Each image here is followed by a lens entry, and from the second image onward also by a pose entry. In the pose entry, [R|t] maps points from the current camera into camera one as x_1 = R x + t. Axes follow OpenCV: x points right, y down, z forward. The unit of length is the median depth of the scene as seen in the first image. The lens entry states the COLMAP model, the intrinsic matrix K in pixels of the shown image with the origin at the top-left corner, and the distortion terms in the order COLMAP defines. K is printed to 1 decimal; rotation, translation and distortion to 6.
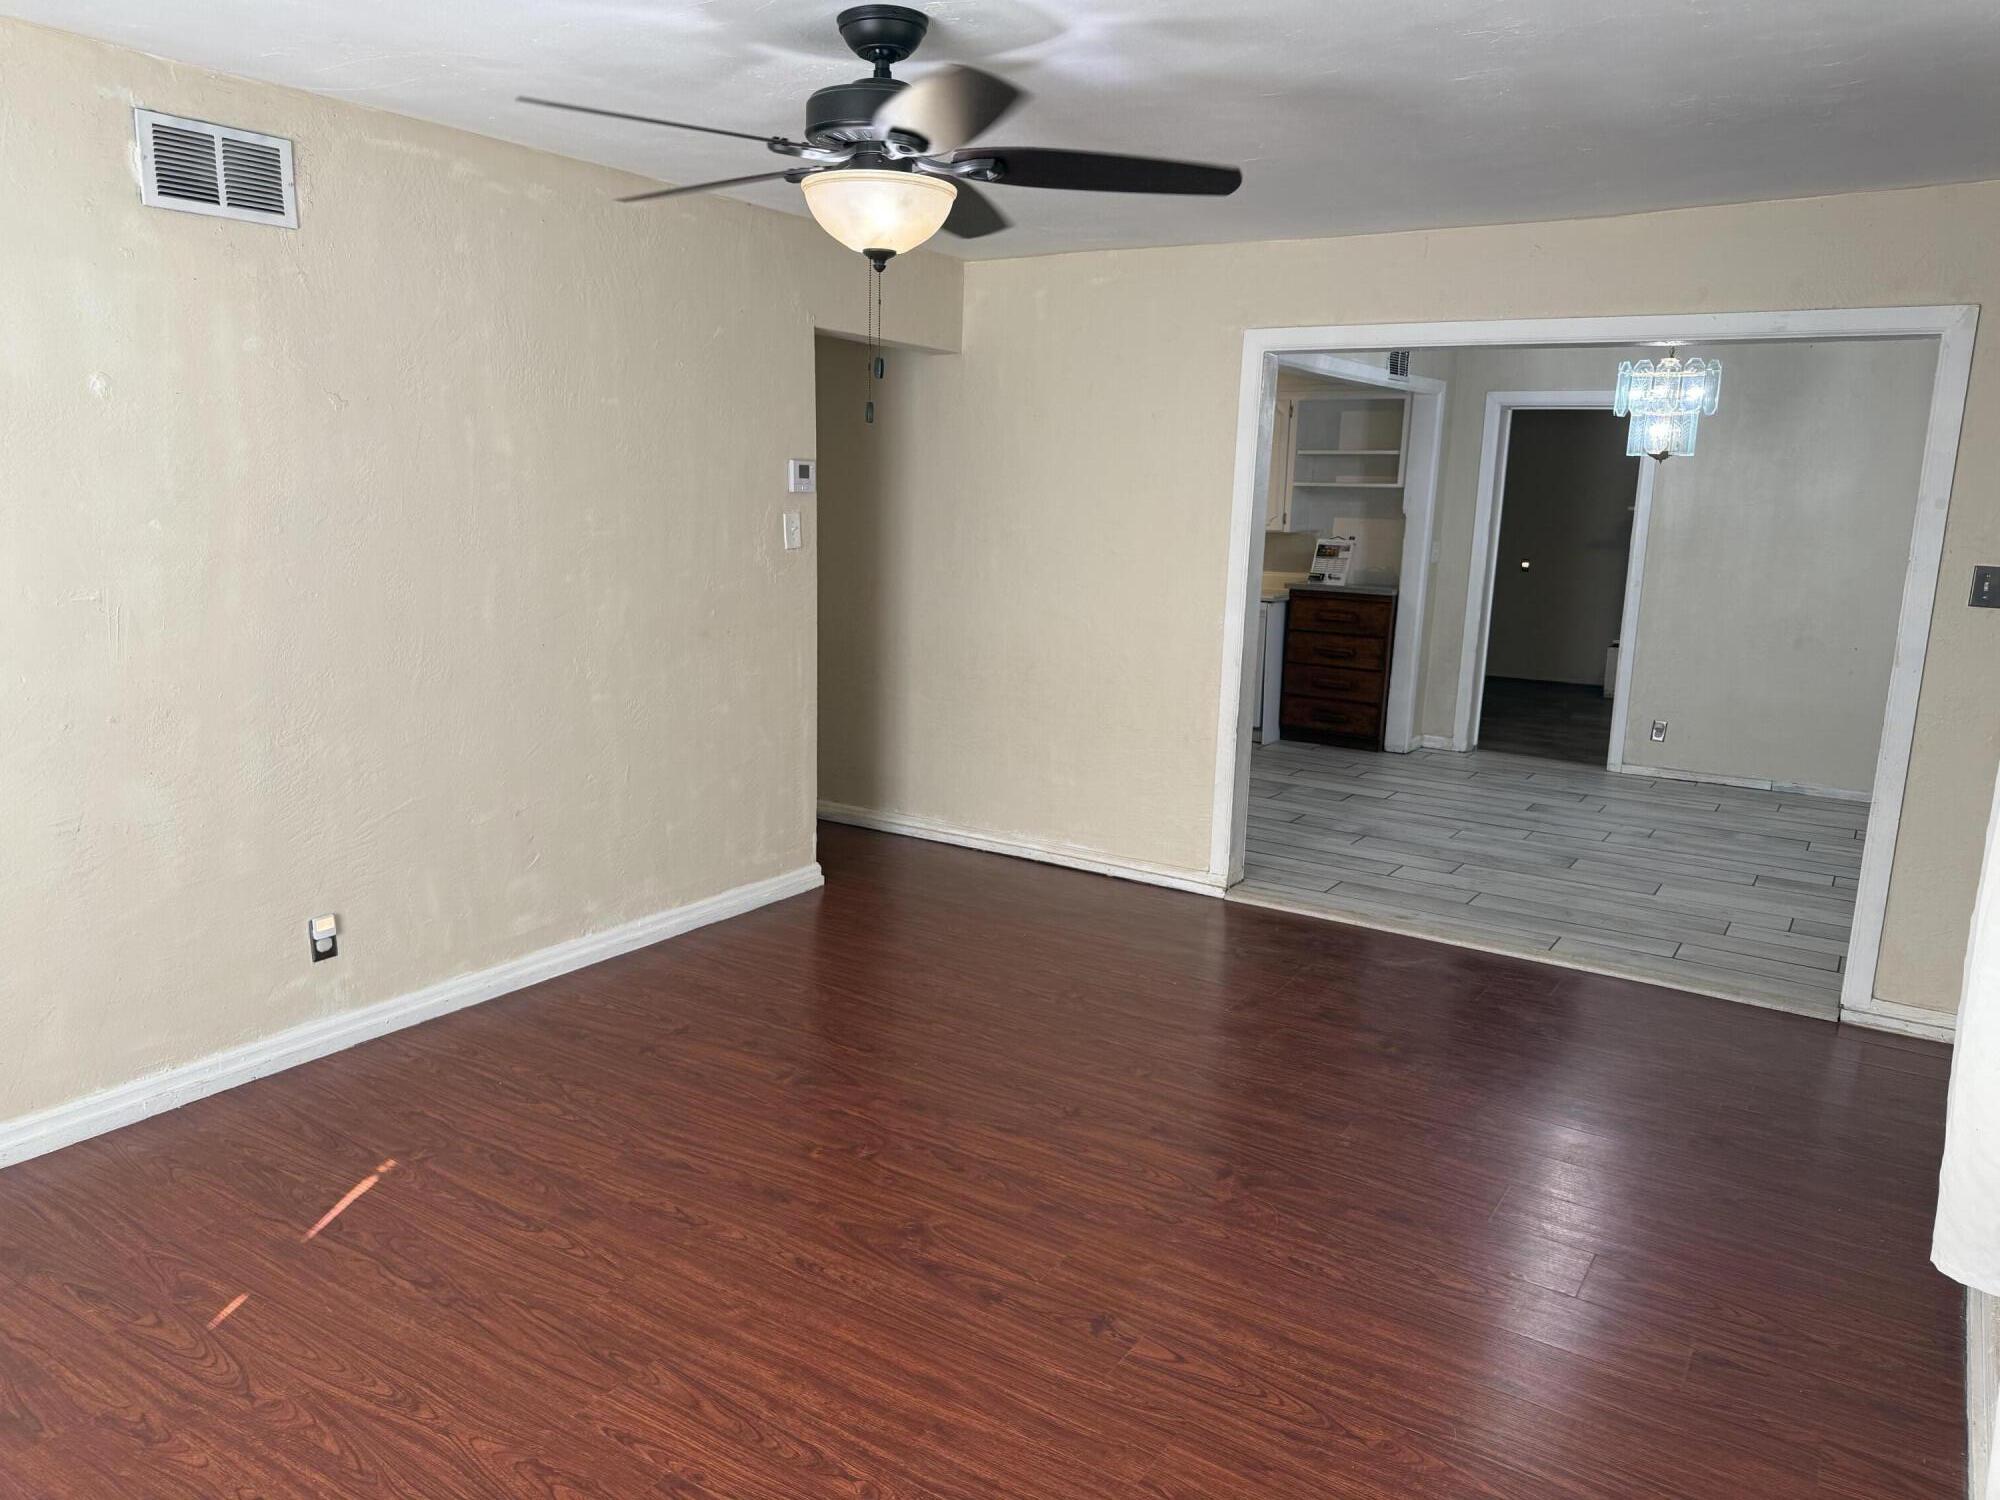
lens RADIAL K [[1399.2, 0, 1000.0], [0, 1399.2, 750.0], [0, 0, 1]] dist [0.117683, -0.125117]
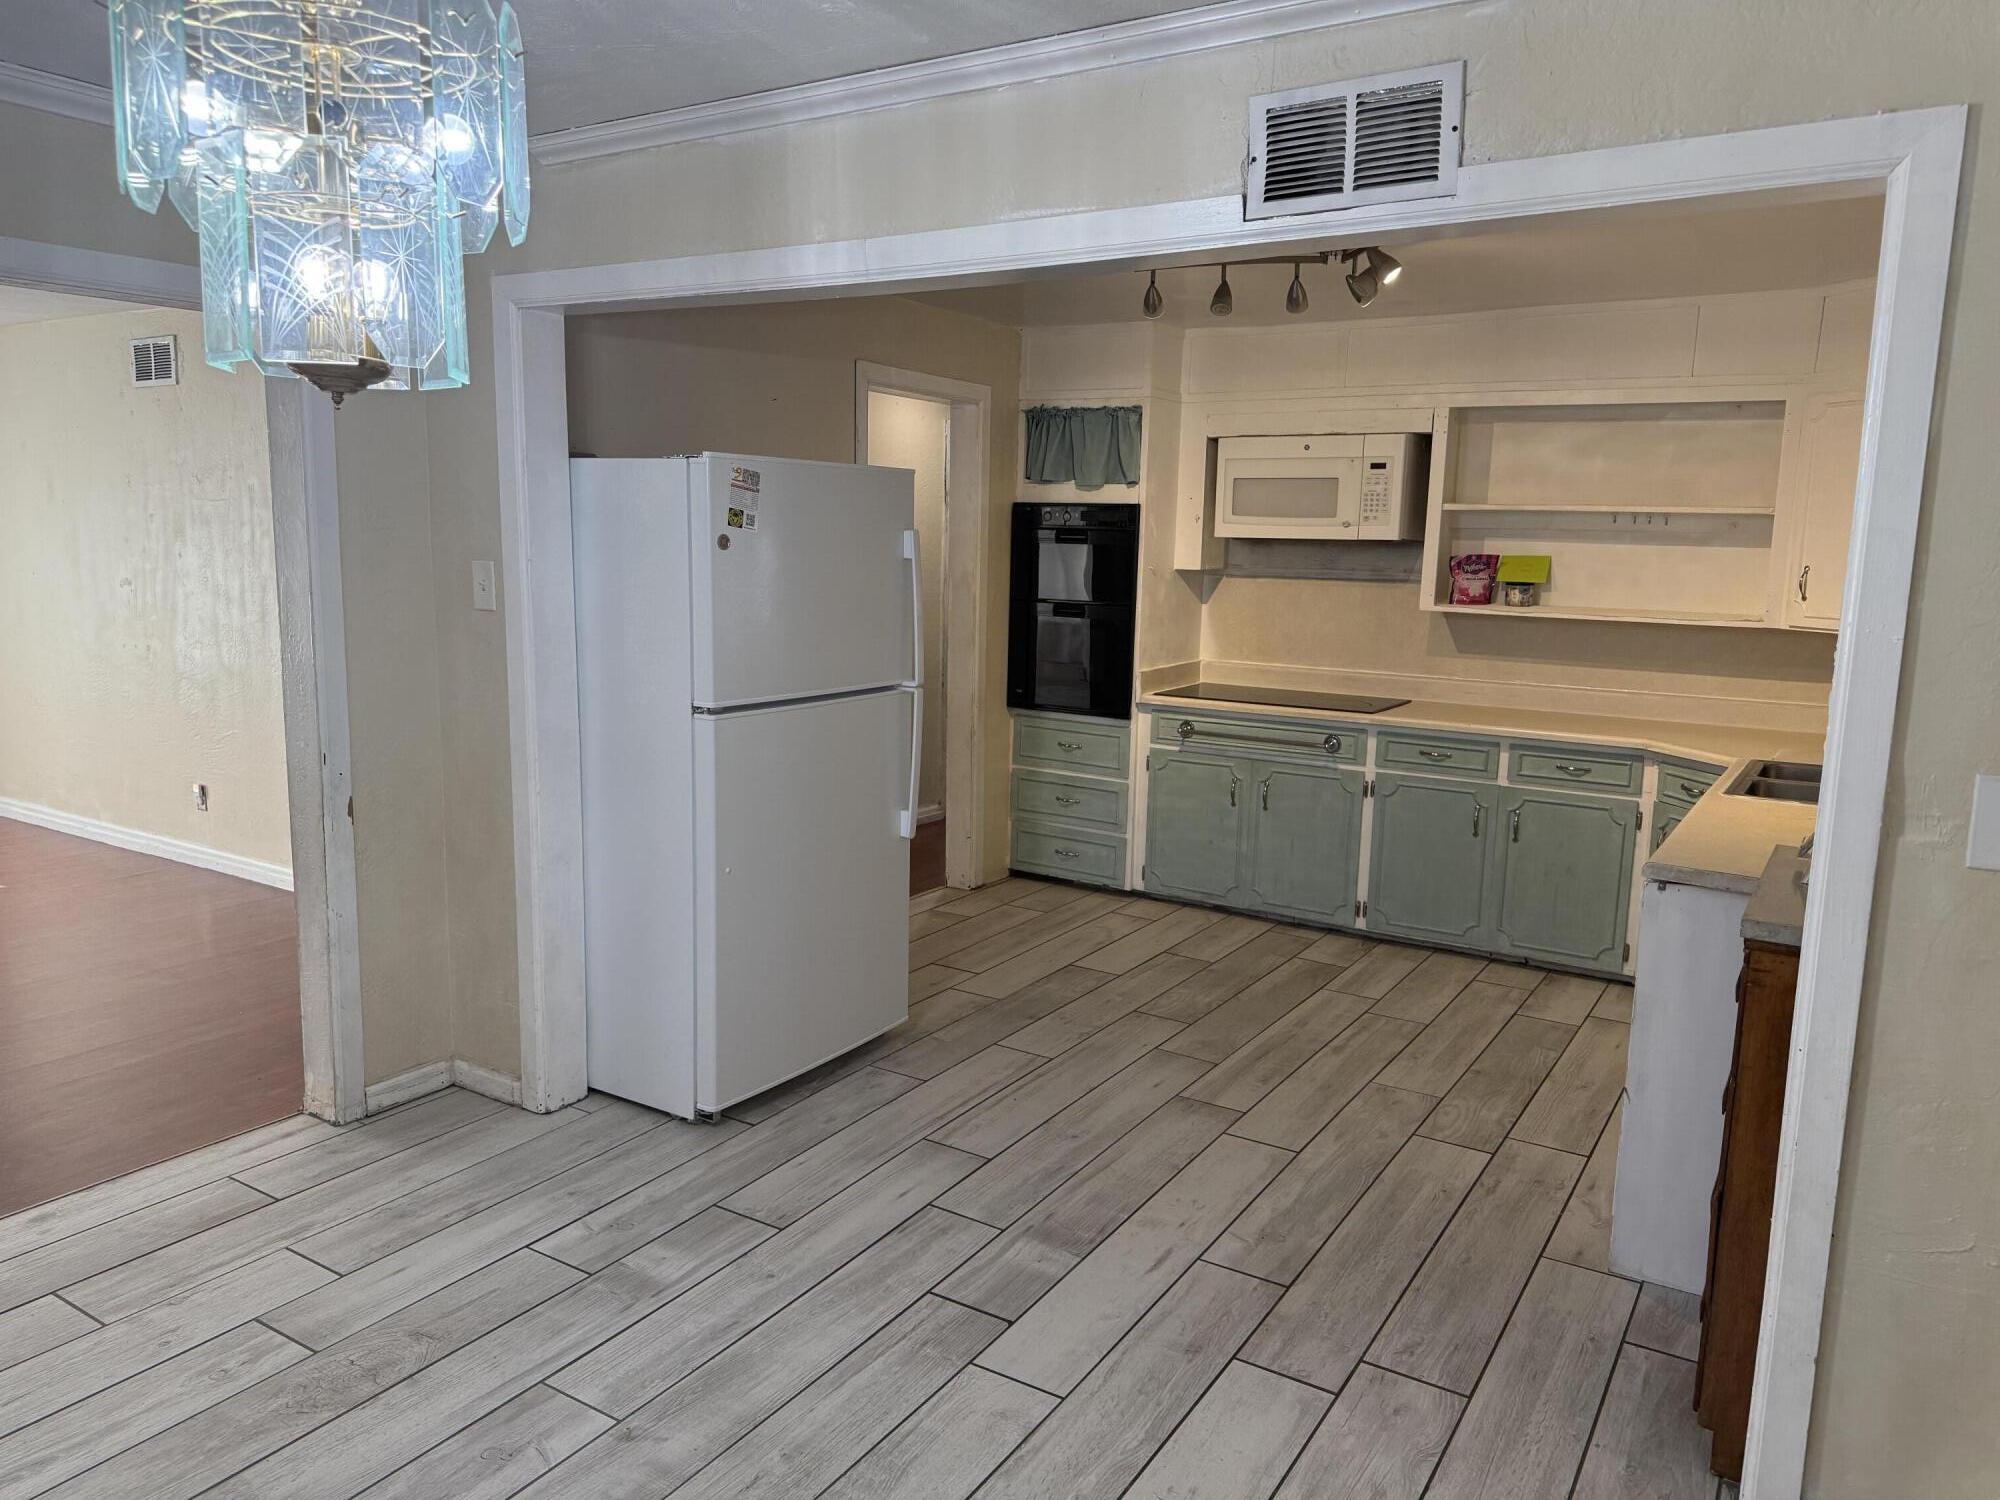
lens RADIAL K [[1403.6, 0, 1001.1], [0, 1403.6, 745.5], [0, 0, 1]] dist [0.110482, -0.125035]
pose [[0.012609, 0.121032, -0.992569, 0.533054], [-0.211895, 0.970427, 0.115640, -0.142787], [0.977211, 0.208862, 0.037882, 0.815468]]
